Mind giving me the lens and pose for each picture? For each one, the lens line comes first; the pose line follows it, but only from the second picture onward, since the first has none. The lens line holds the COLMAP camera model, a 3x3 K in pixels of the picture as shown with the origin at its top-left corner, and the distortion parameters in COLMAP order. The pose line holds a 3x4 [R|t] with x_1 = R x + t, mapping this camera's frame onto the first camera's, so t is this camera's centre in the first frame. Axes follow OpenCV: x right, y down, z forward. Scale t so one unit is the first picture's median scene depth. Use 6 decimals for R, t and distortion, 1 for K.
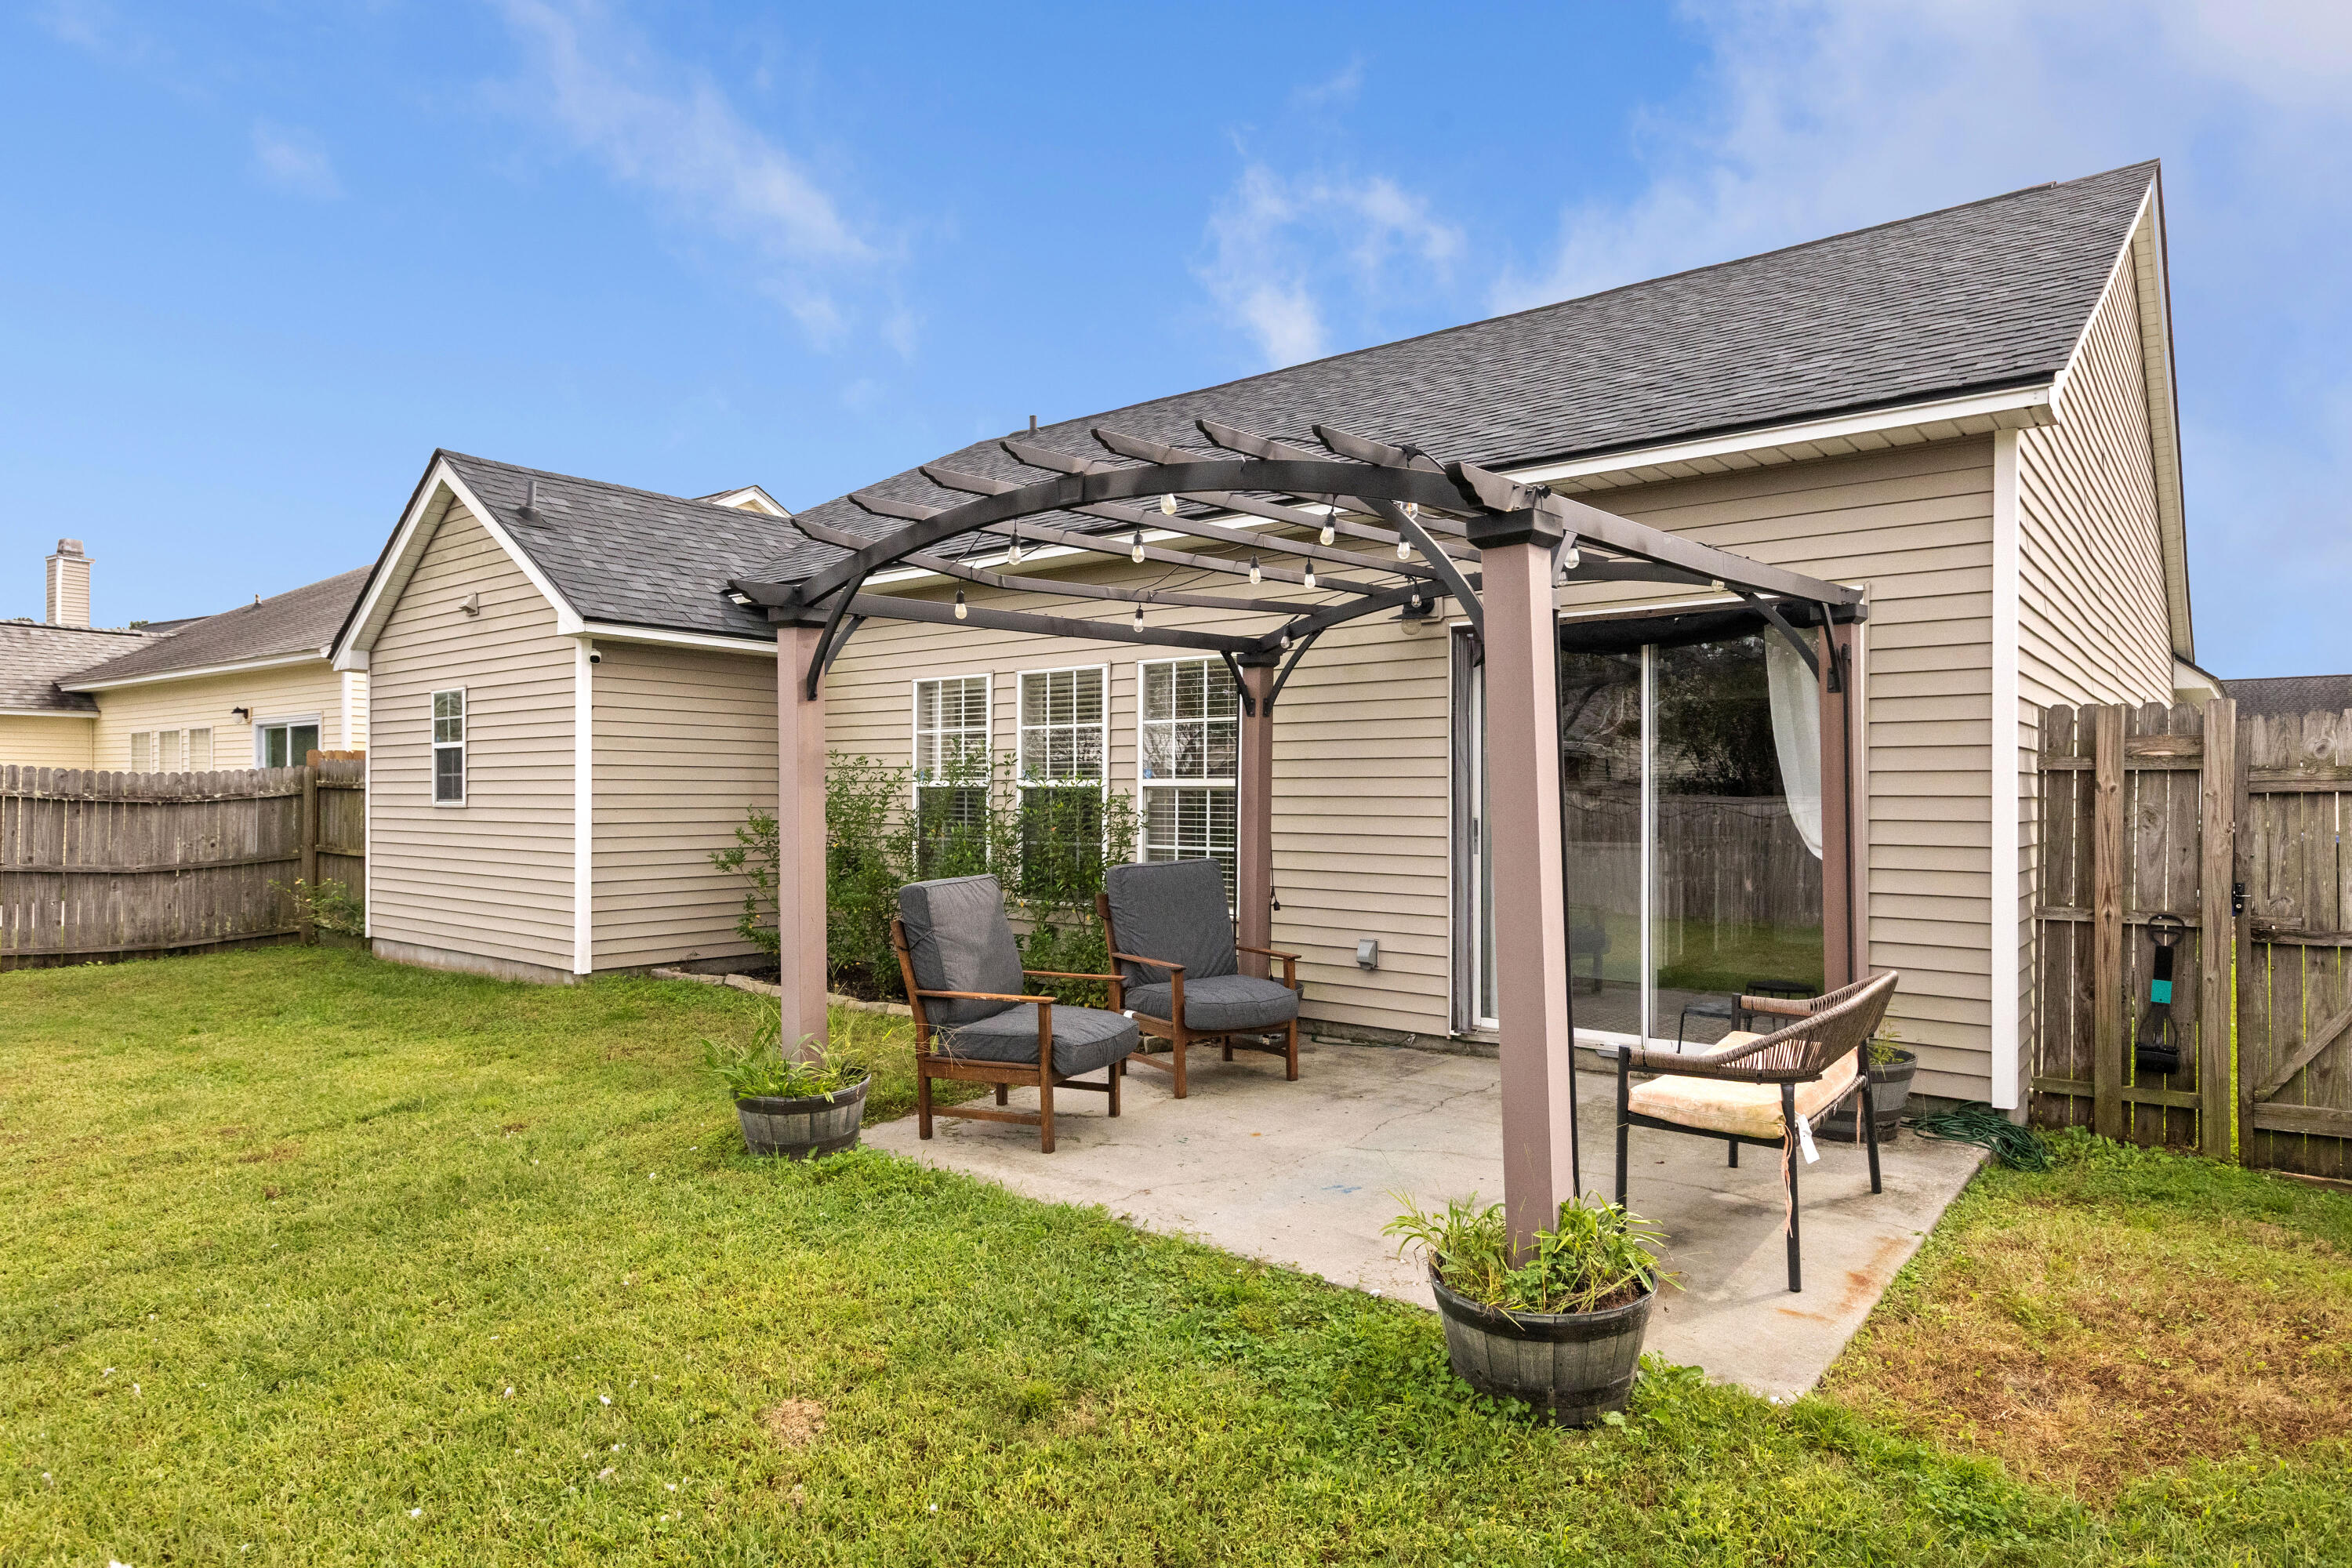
lens RADIAL K [[1354.5, 0, 1170.2], [0, 1354.5, 797.6], [0, 0, 1]] dist [0.003154, -0.000439]
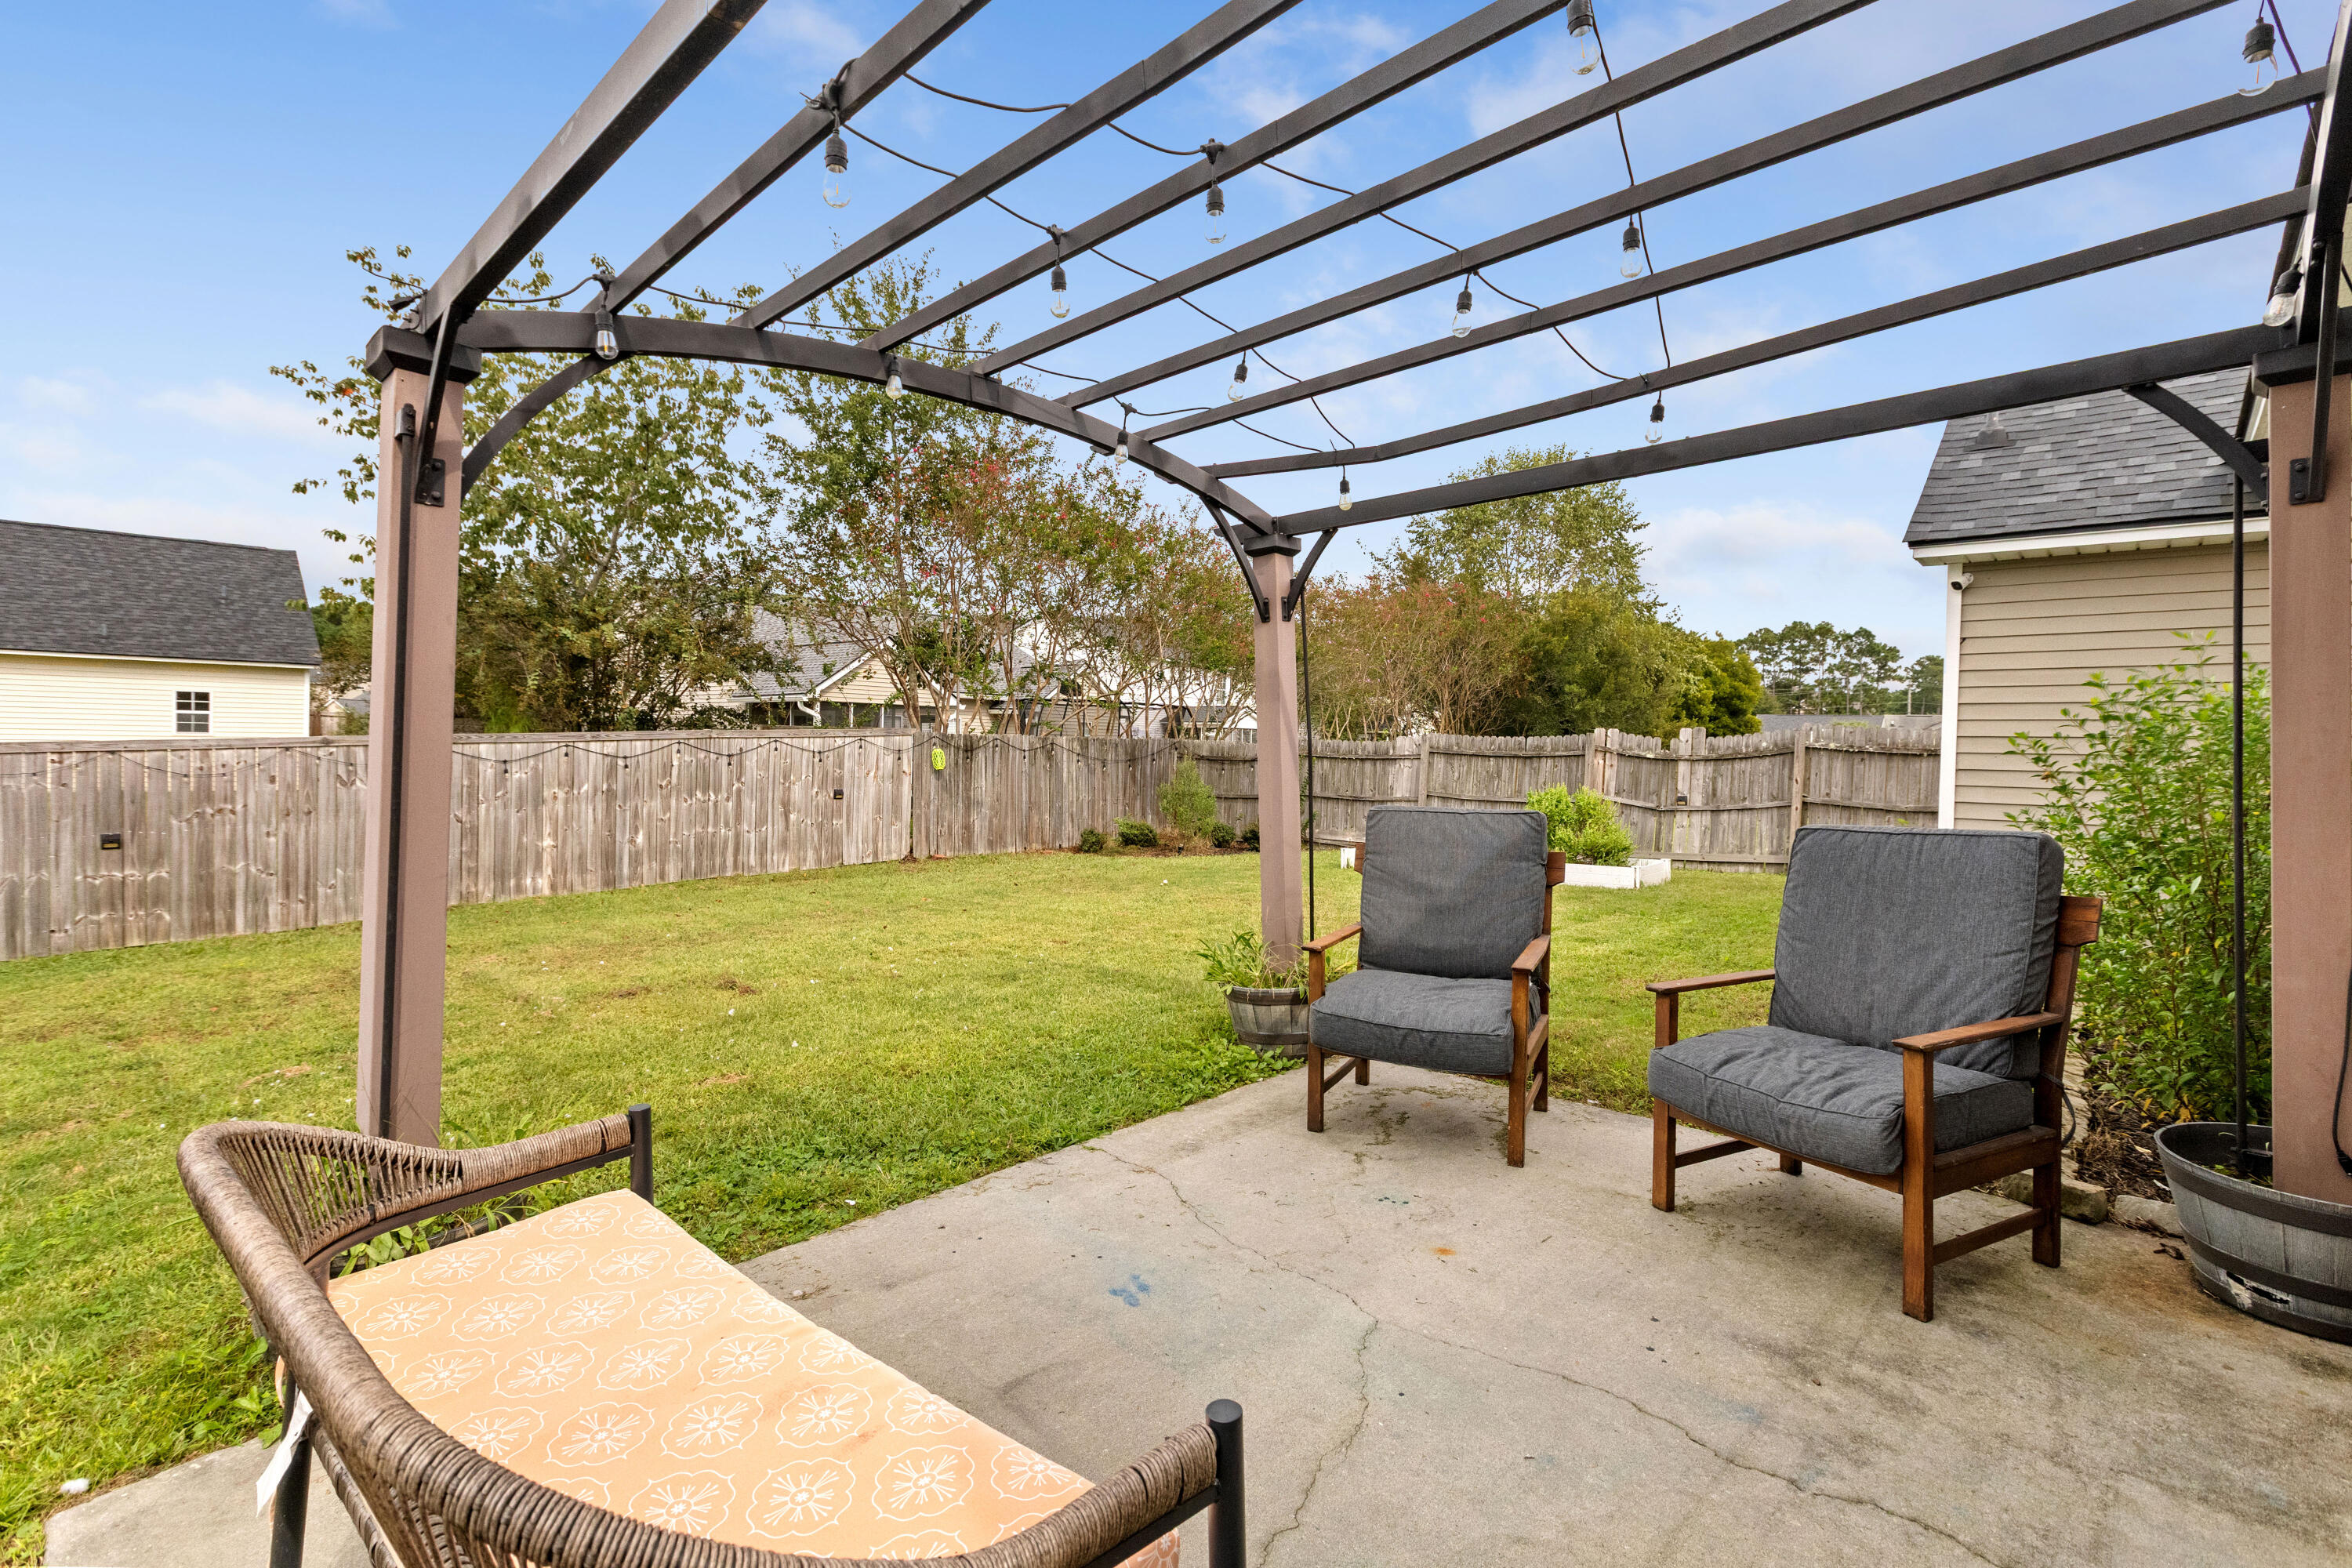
lens RADIAL K [[1064.1, 0, 1160.9], [0, 1064.1, 782.0], [0, 0, 1]] dist [-0.003368, -0.000664]
pose [[-0.060412, 0.032495, -0.997644, 0.437539], [-0.022044, 0.999183, 0.033880, 0.021378], [0.997930, 0.024039, -0.059646, 0.731291]]
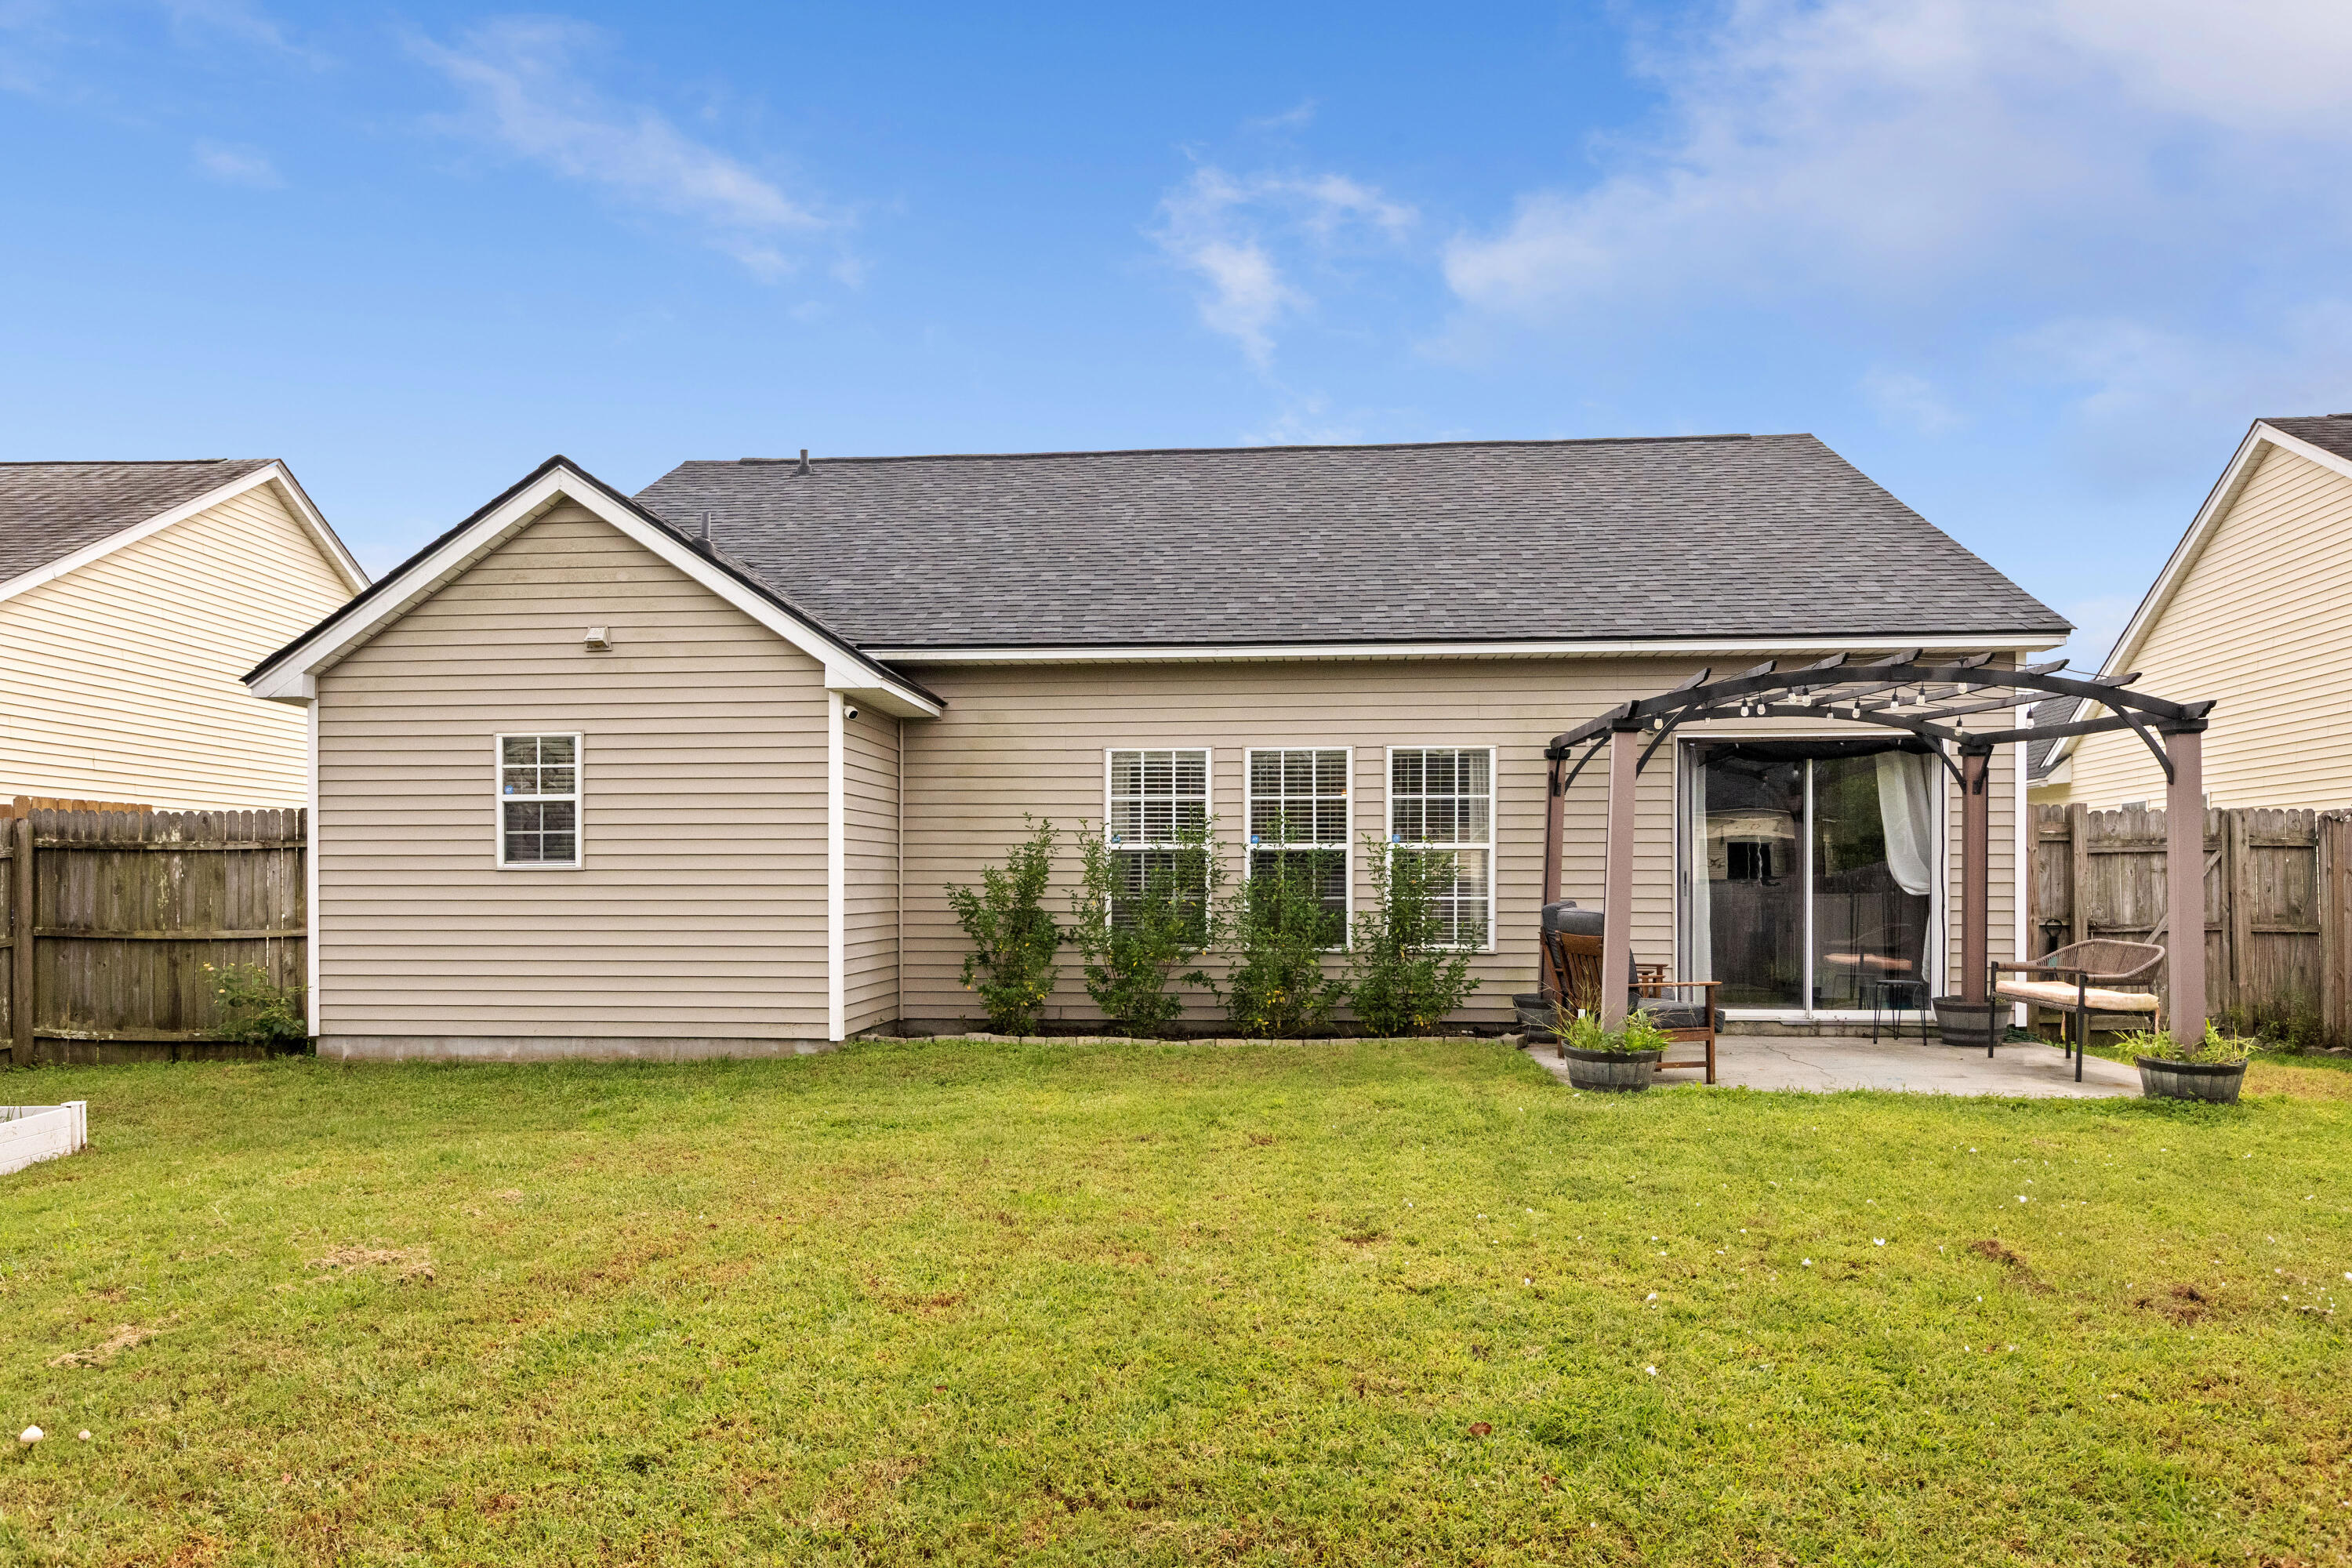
lens RADIAL K [[1644.9, 0, 1172.4], [0, 1644.9, 886.8], [0, 0, 1]] dist [0.000090, -0.004295]
pose [[0.825902, -0.004817, 0.563793, -1.263753], [0.003759, 0.999988, 0.003037, 0.025676], [-0.563801, -0.000389, 0.825910, -0.140855]]
